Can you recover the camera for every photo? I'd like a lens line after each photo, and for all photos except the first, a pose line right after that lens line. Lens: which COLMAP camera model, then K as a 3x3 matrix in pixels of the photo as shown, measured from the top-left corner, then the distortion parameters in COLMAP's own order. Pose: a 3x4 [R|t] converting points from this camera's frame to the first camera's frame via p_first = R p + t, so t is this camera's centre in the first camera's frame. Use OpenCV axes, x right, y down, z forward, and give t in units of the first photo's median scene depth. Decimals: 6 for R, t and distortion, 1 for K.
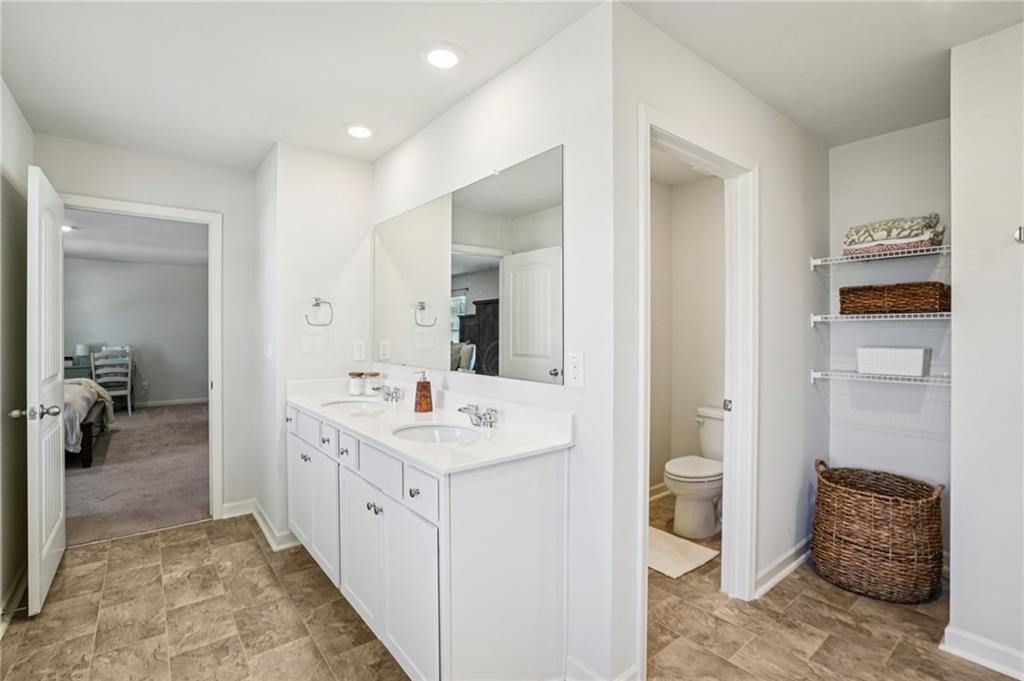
lens RADIAL K [[476.0, 0, 509.9], [0, 476.0, 334.6], [0, 0, 1]] dist [-0.048090, 0.014620]
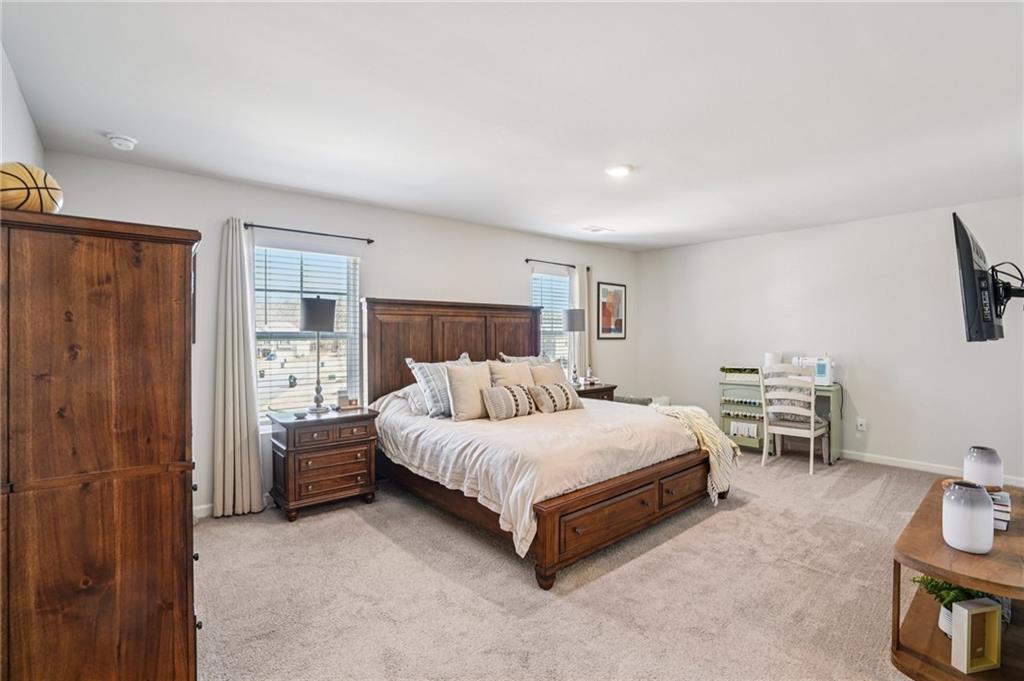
lens RADIAL K [[476.0, 0, 507.8], [0, 476.0, 337.1], [0, 0, 1]] dist [-0.048090, 0.014620]
pose [[0.042409, 0.002515, -0.999097, -0.485941], [-0.001393, 0.999996, 0.002458, -0.008291], [0.999099, 0.001287, 0.042412, 1.223771]]
